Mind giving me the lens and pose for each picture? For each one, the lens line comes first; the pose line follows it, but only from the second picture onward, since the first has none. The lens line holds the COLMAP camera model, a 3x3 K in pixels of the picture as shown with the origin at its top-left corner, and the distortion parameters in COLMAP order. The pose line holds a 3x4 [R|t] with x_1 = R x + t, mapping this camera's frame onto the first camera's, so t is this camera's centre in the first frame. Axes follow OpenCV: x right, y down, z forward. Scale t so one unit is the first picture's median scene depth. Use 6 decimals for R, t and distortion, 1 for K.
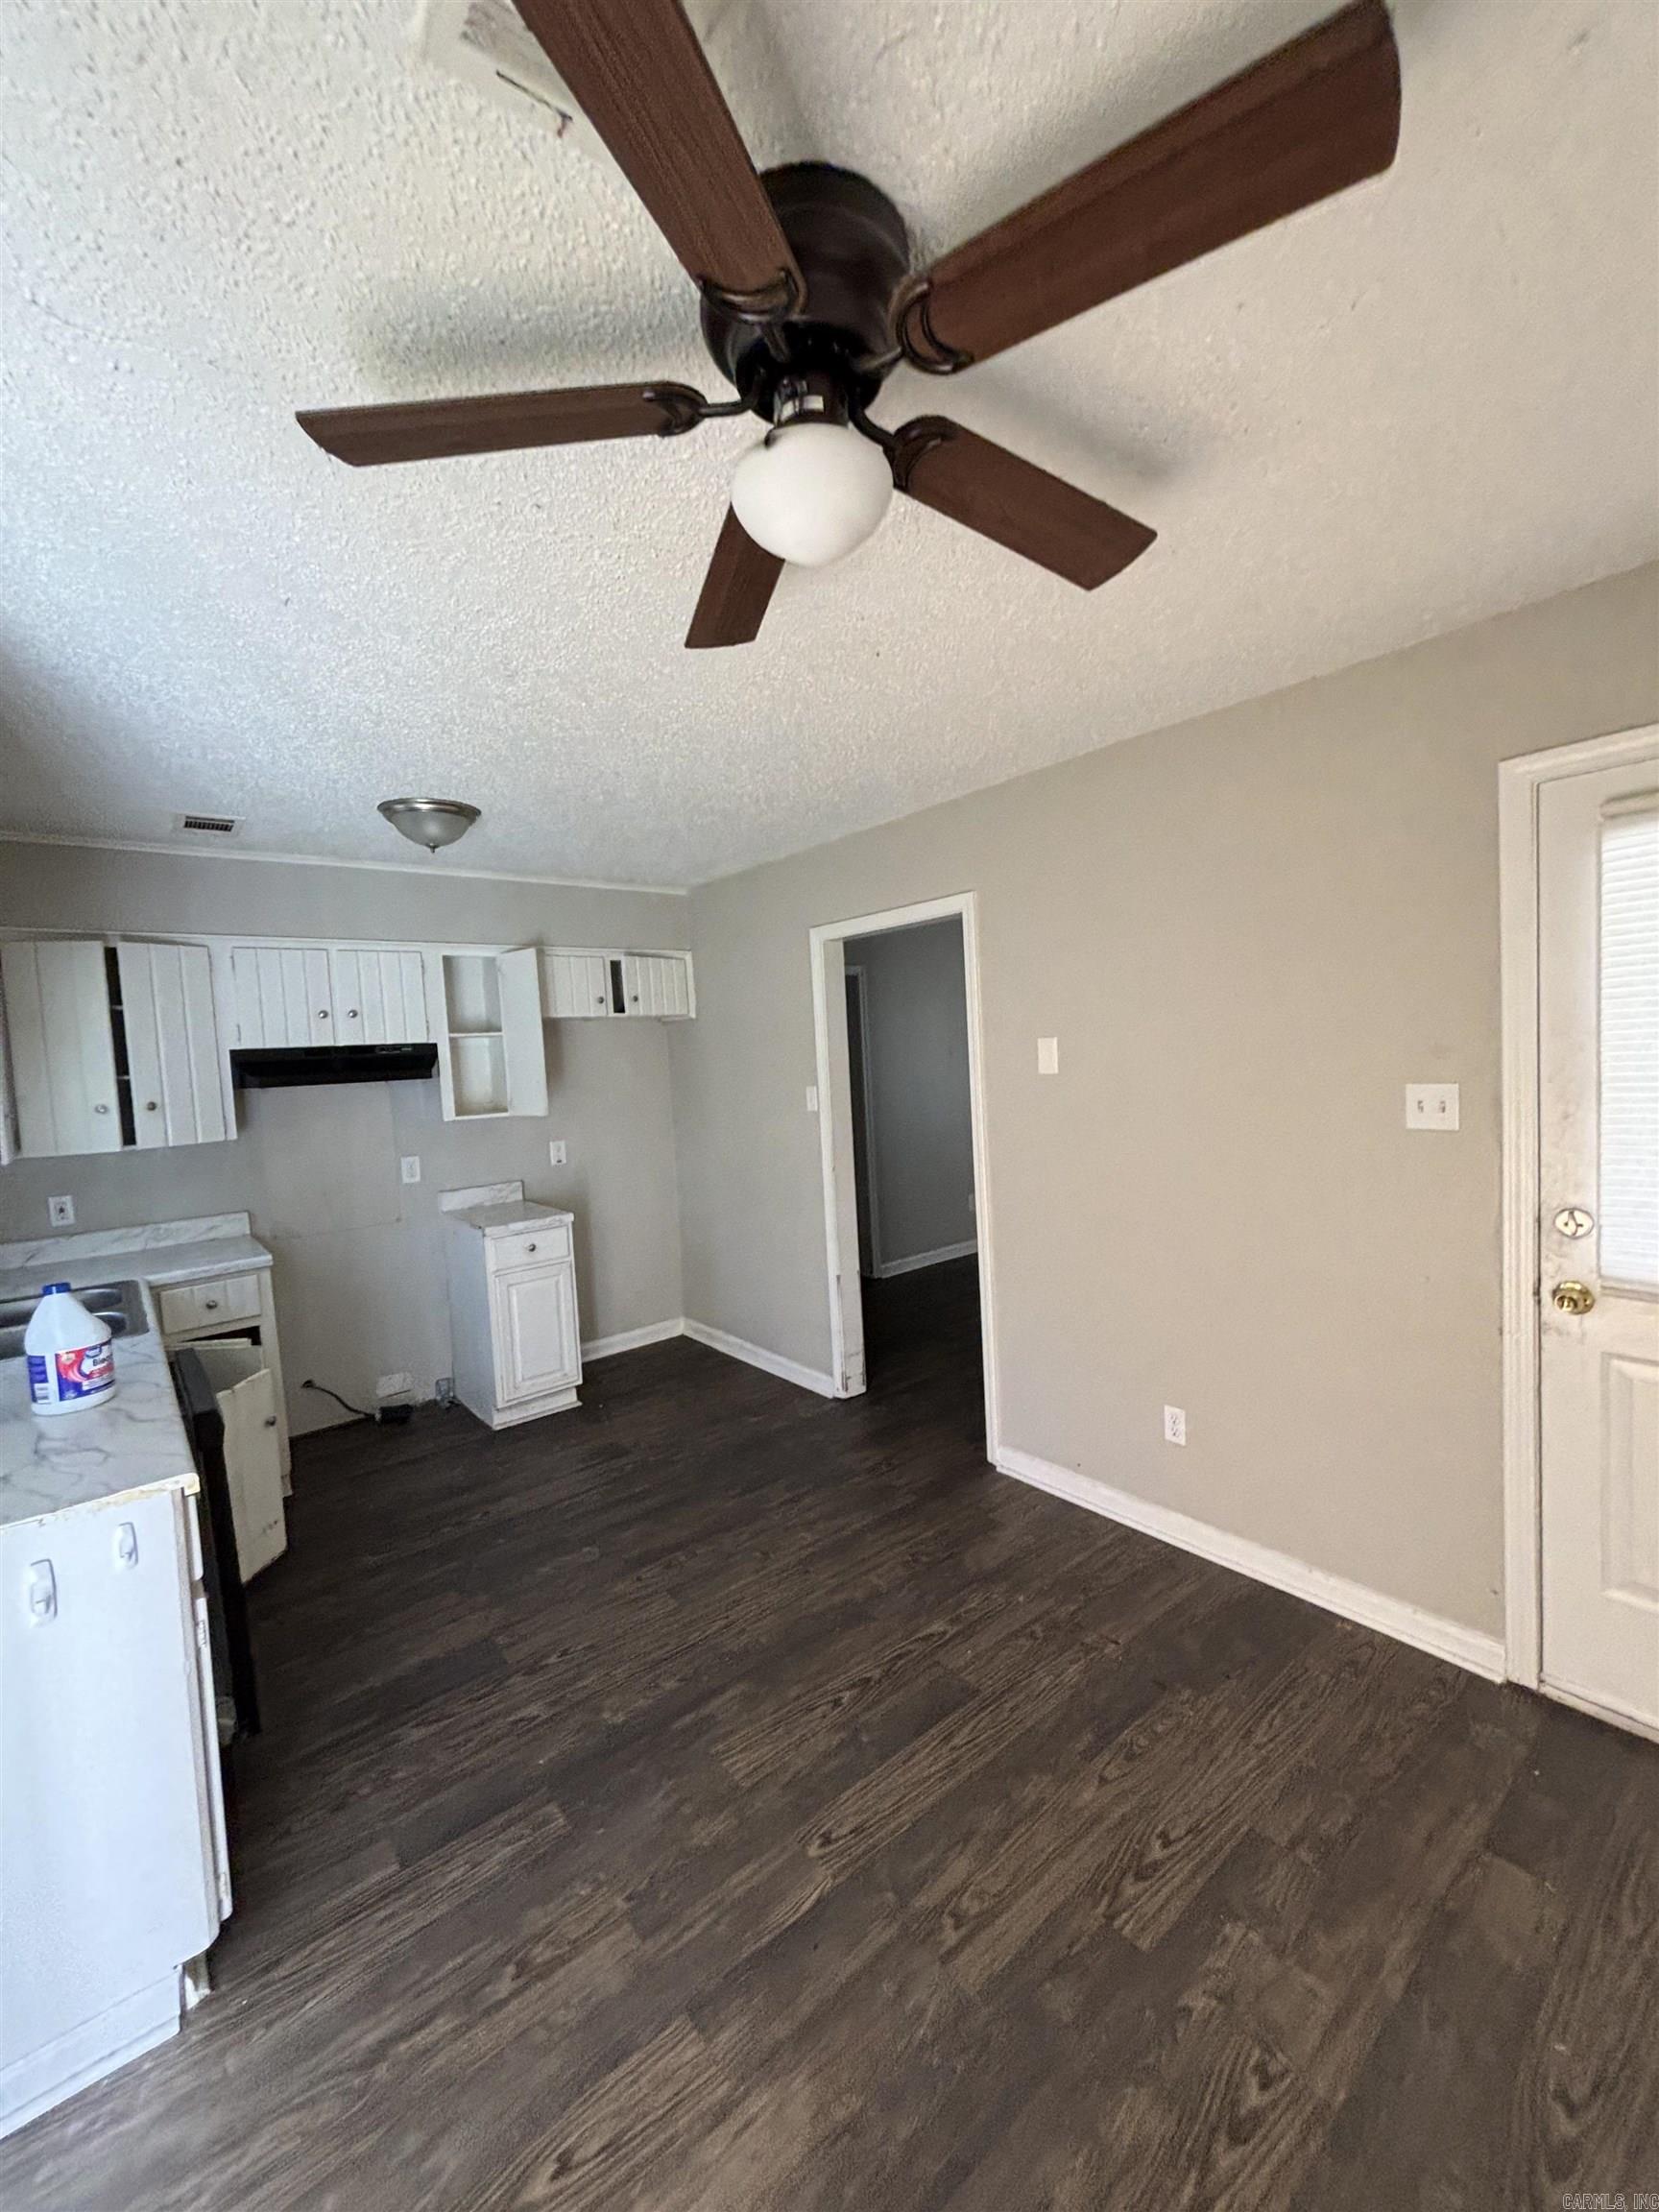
lens RADIAL K [[891.7, 0, 830.0], [0, 891.7, 1098.2], [0, 0, 1]] dist [0.001151, -0.000750]
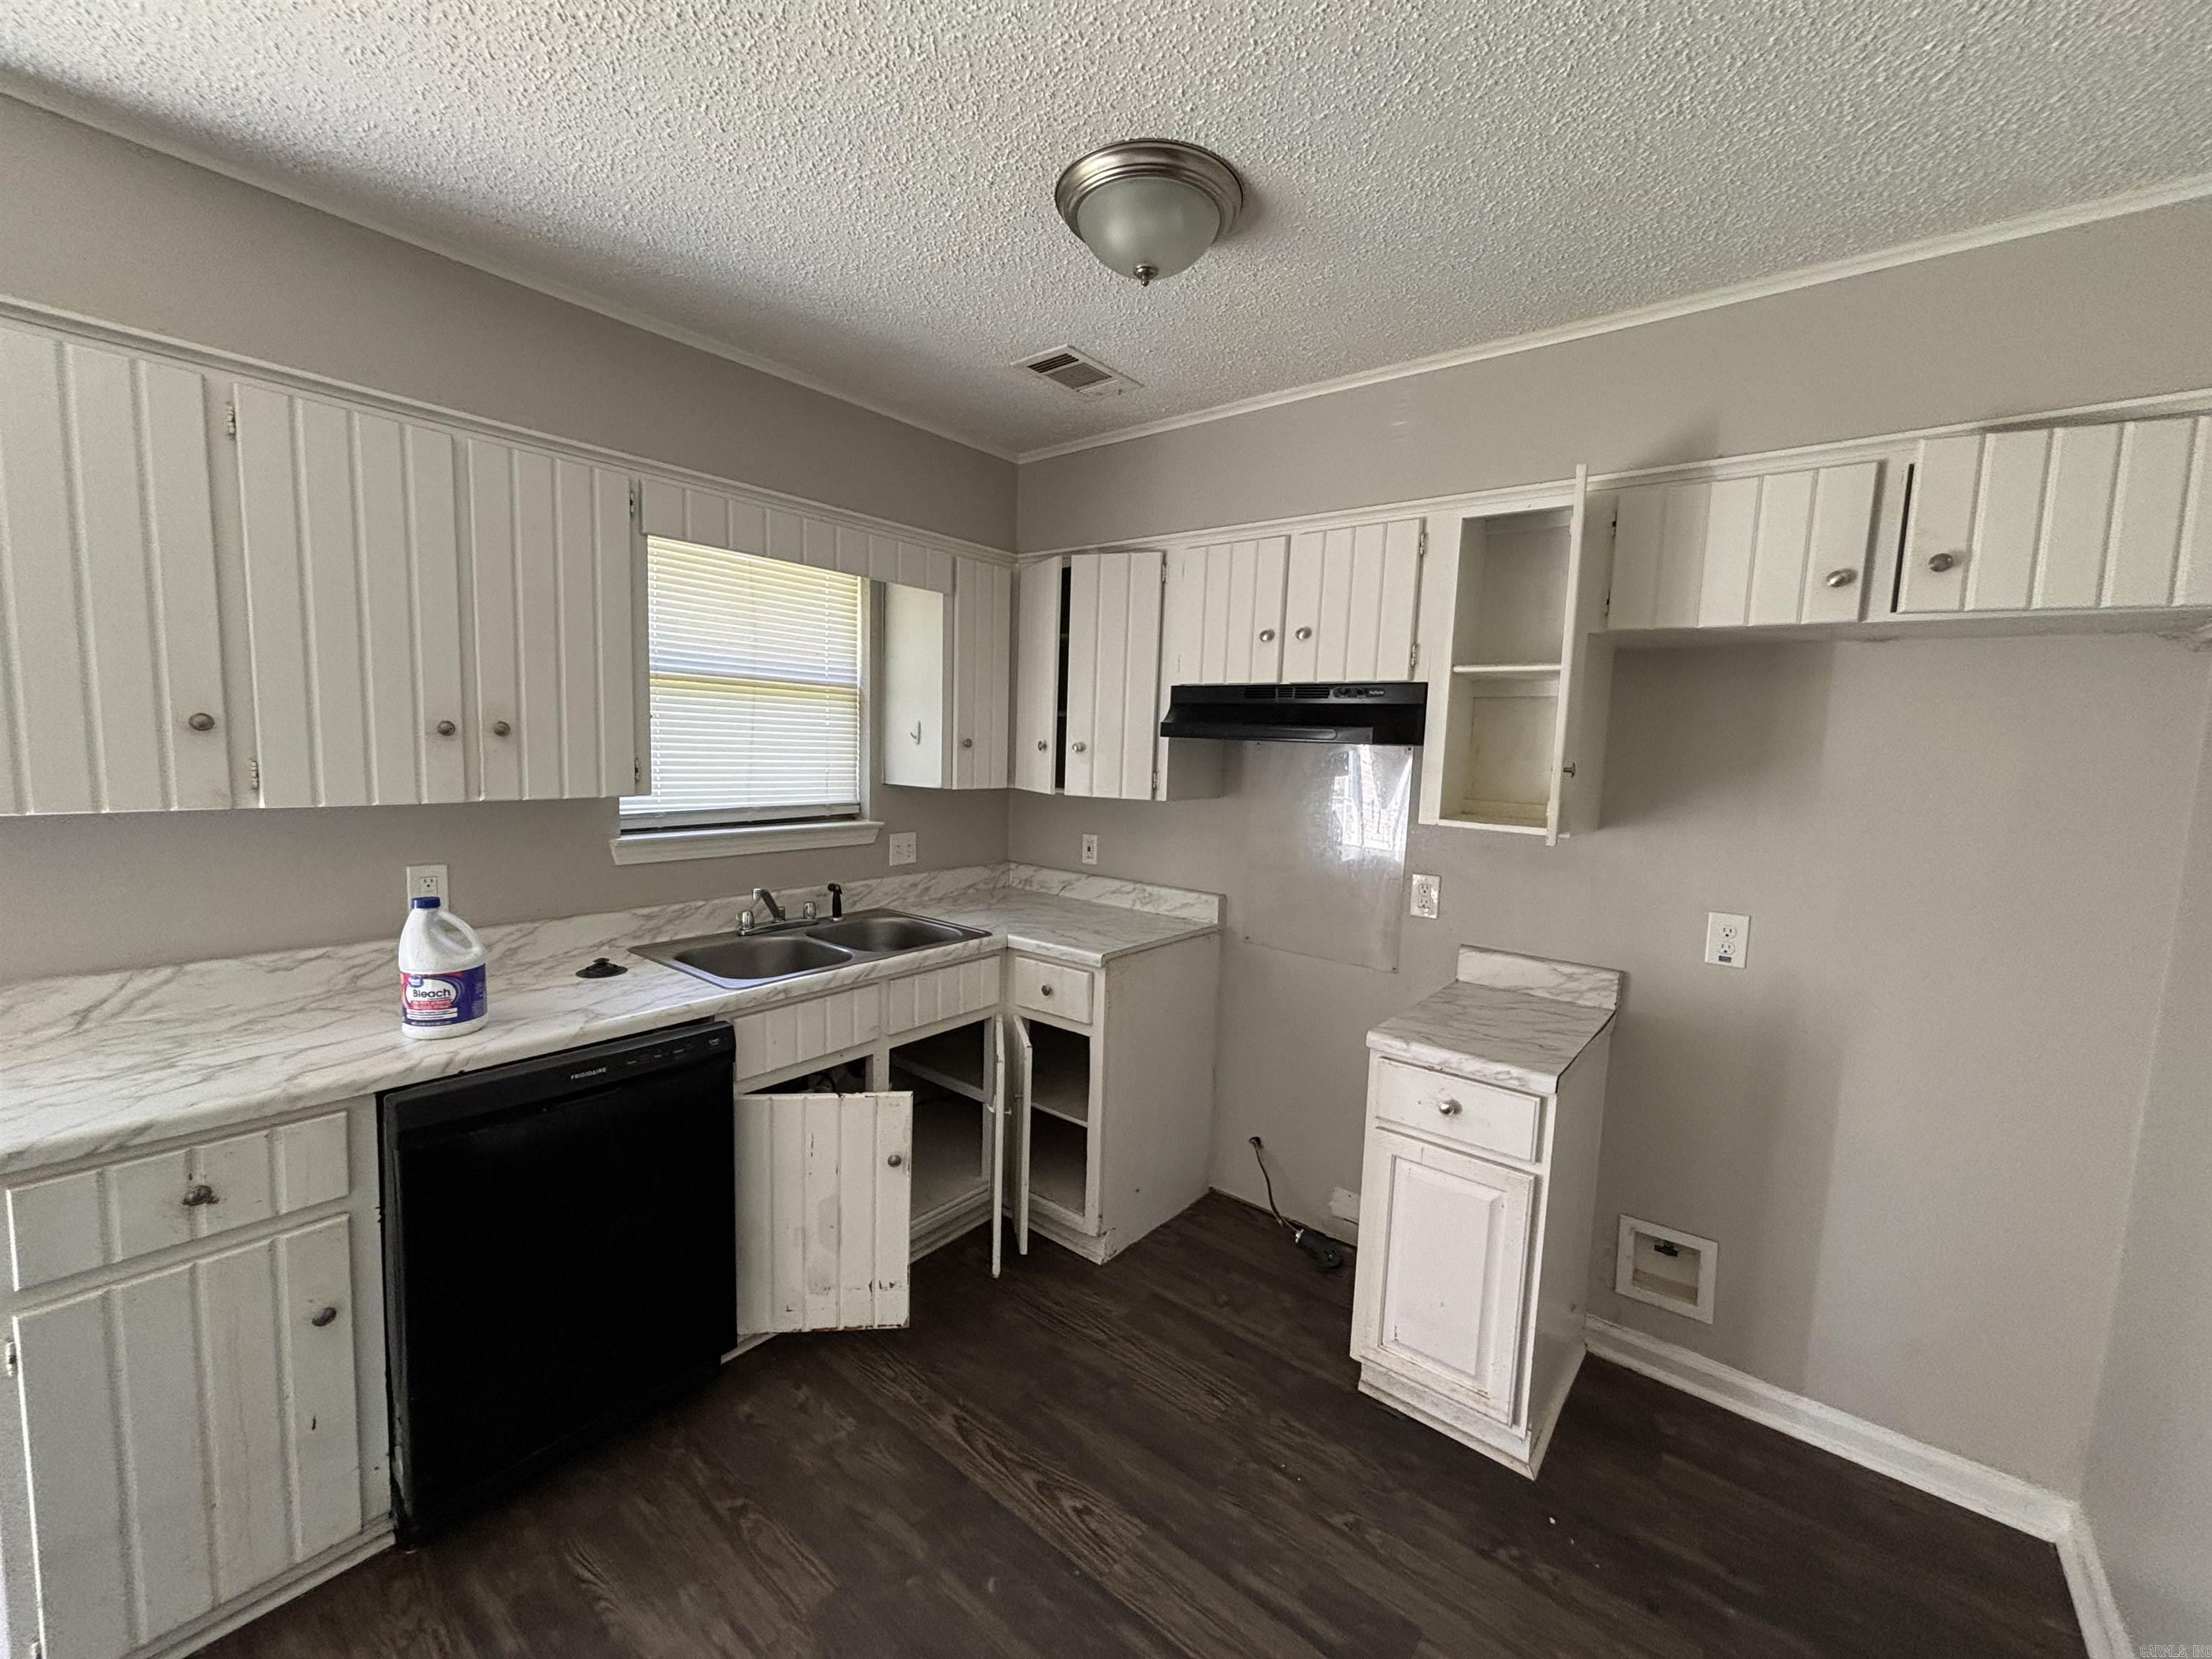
lens RADIAL K [[888.4, 0, 1097.6], [0, 888.4, 826.7], [0, 0, 1]] dist [-0.000301, -0.000291]
pose [[0.195321, 0.155801, -0.968285, 0.090419], [-0.100573, 0.985278, 0.138248, -0.037562], [0.975569, 0.070381, 0.208115, 0.873750]]
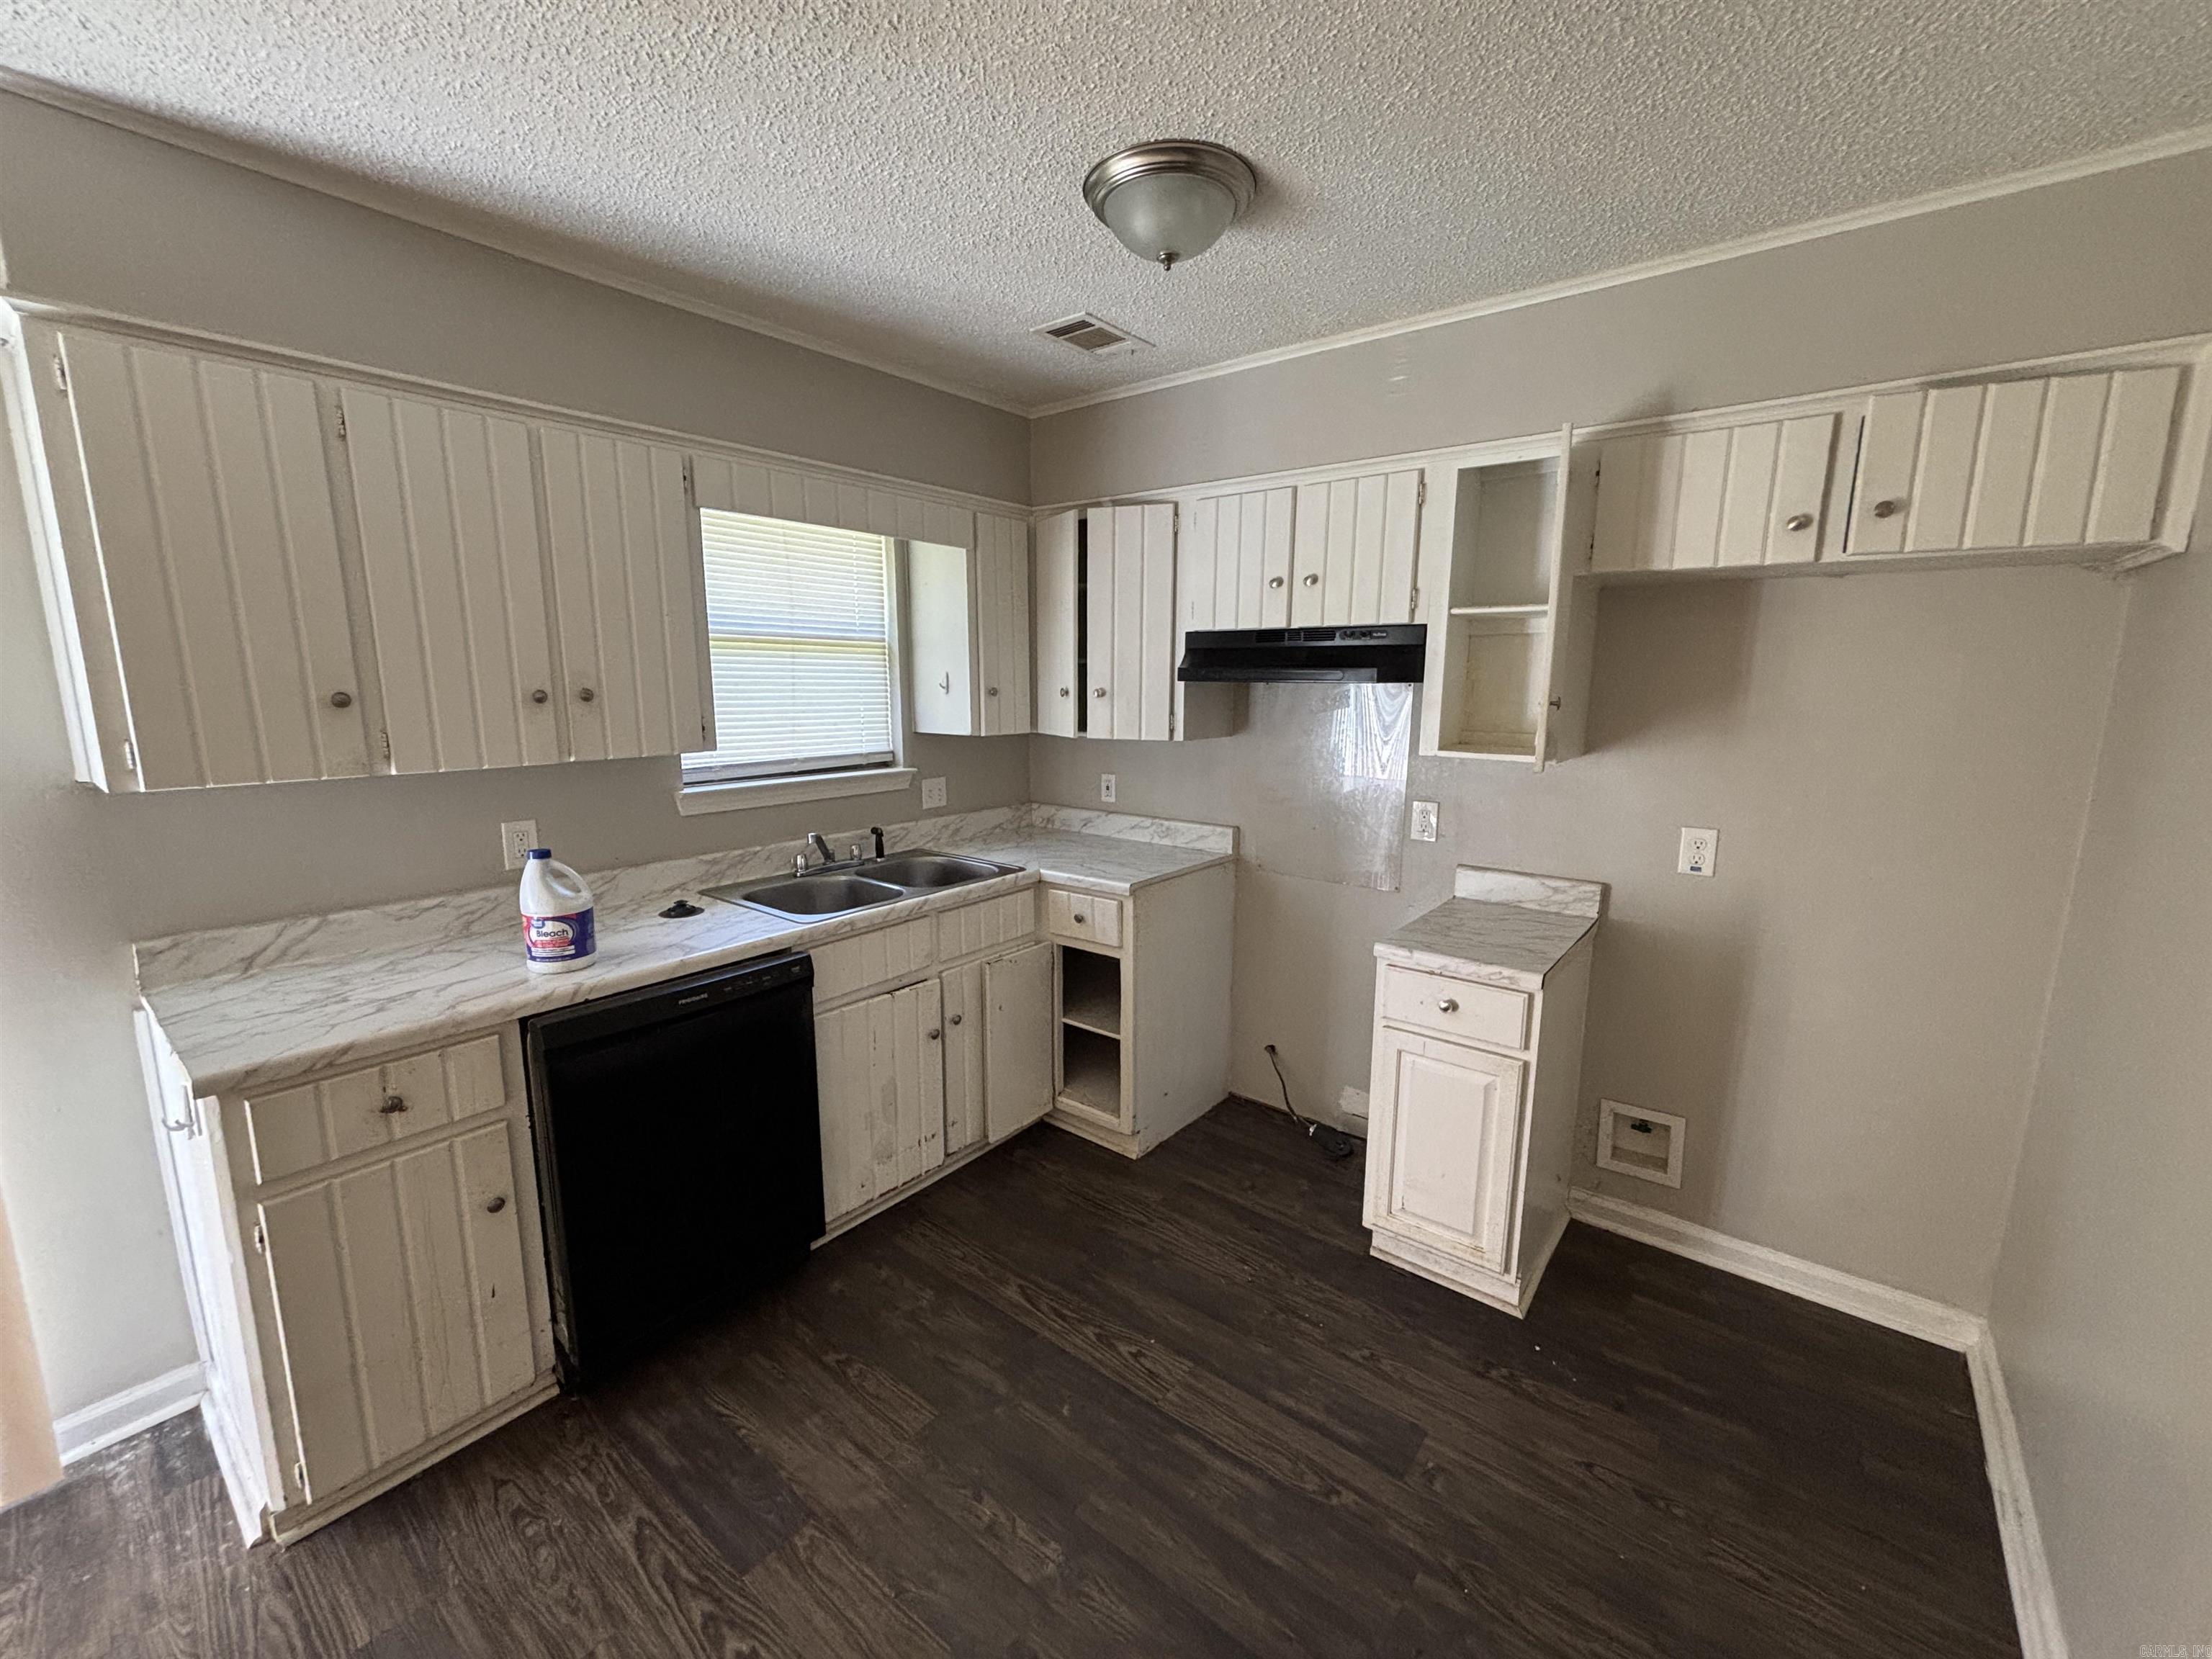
lens RADIAL K [[891.7, 0, 1094.3], [0, 891.7, 826.0], [0, 0, 1]] dist [0.001151, -0.000750]
pose [[0.202803, 0.215872, -0.955128, 0.152735], [-0.070226, 0.976092, 0.205699, -0.047434], [0.976698, 0.025359, 0.213114, 0.829996]]
